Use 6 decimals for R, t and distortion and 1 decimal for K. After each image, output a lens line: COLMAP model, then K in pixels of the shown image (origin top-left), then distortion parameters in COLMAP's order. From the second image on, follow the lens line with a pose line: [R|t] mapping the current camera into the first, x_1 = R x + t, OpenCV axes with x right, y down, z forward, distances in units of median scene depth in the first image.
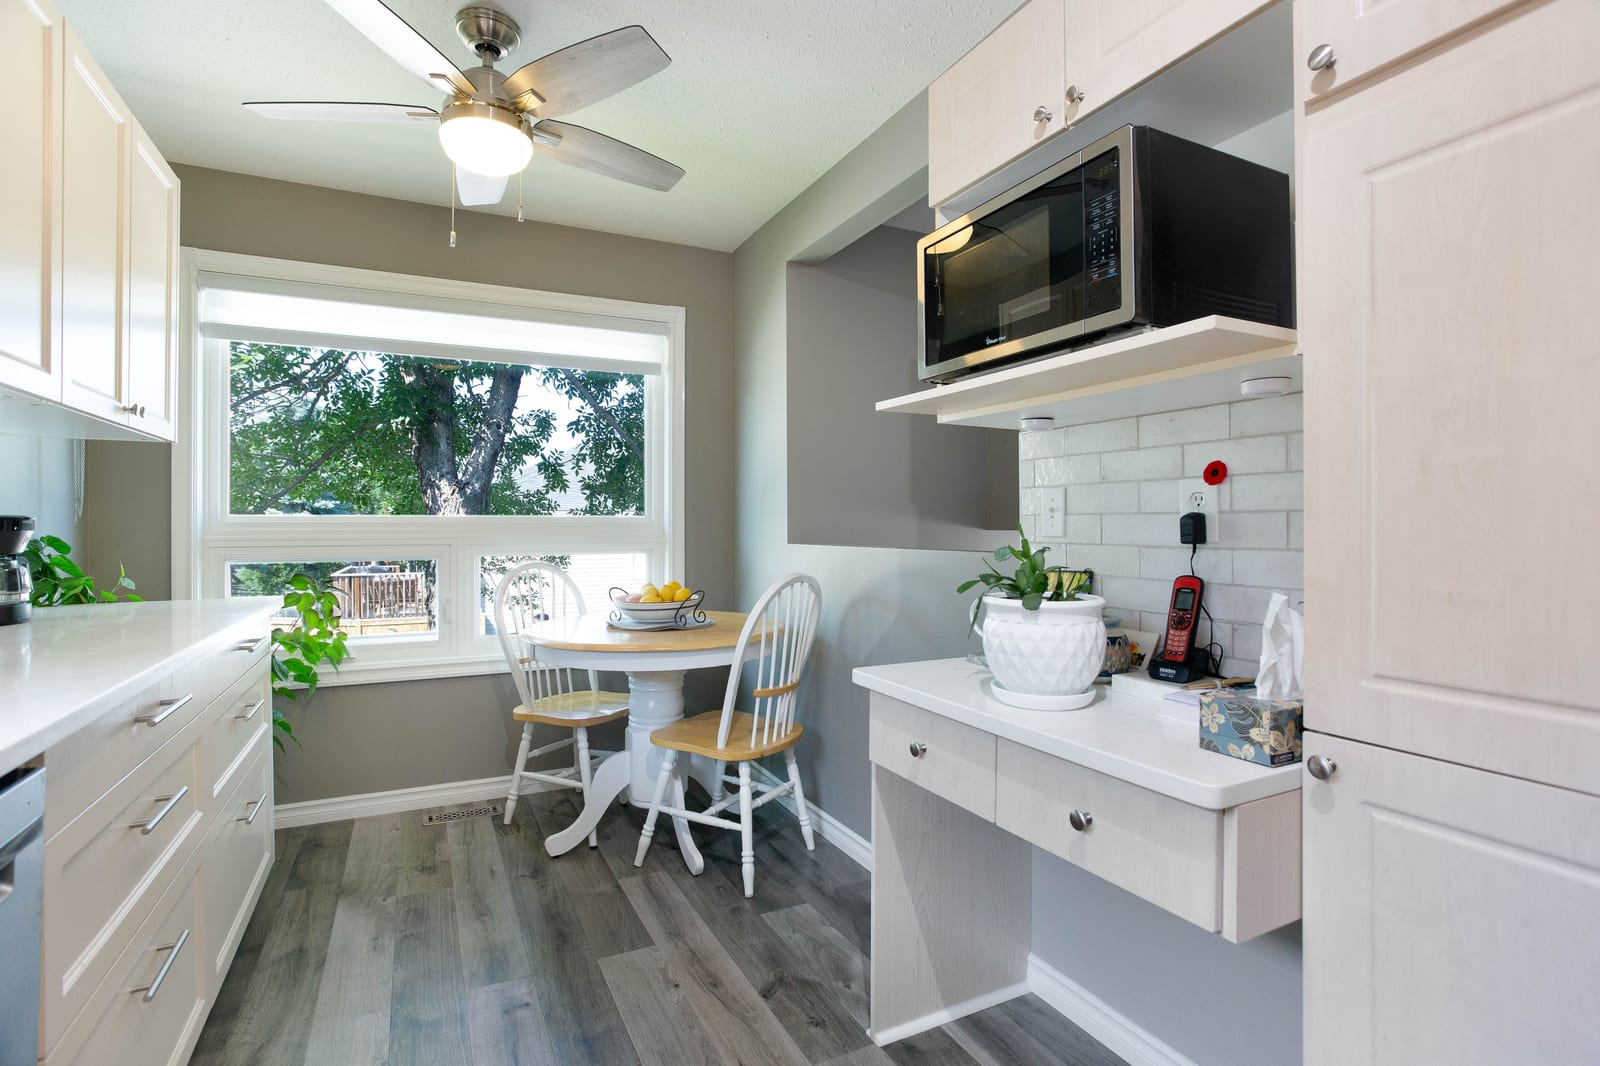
lens RADIAL K [[768.7, 0, 800.0], [0, 768.7, 524.1], [0, 0, 1]] dist [-0.031576, 0.007763]
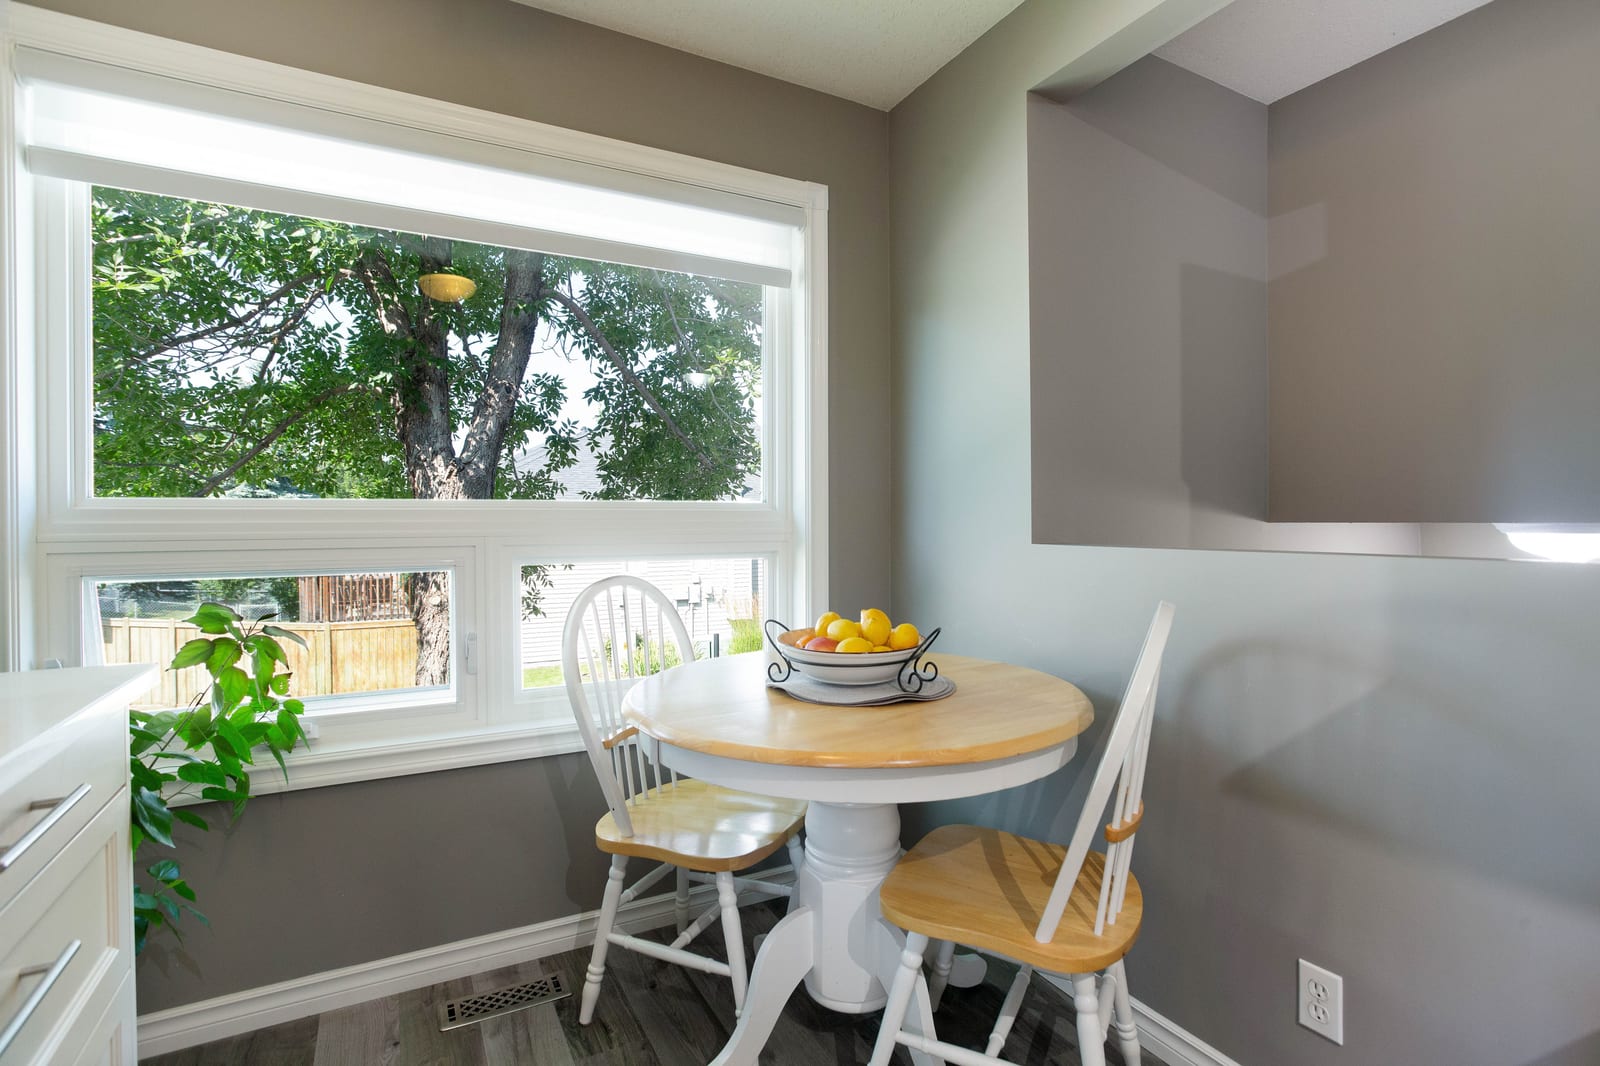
lens RADIAL K [[768.7, 0, 804.8], [0, 768.7, 524.2], [0, 0, 1]] dist [-0.031576, 0.007763]
pose [[0.999339, -0.001897, 0.036314, -0.129299], [0.001509, 0.999942, 0.010705, 0.001622], [-0.036332, -0.010643, 0.999283, 0.226749]]
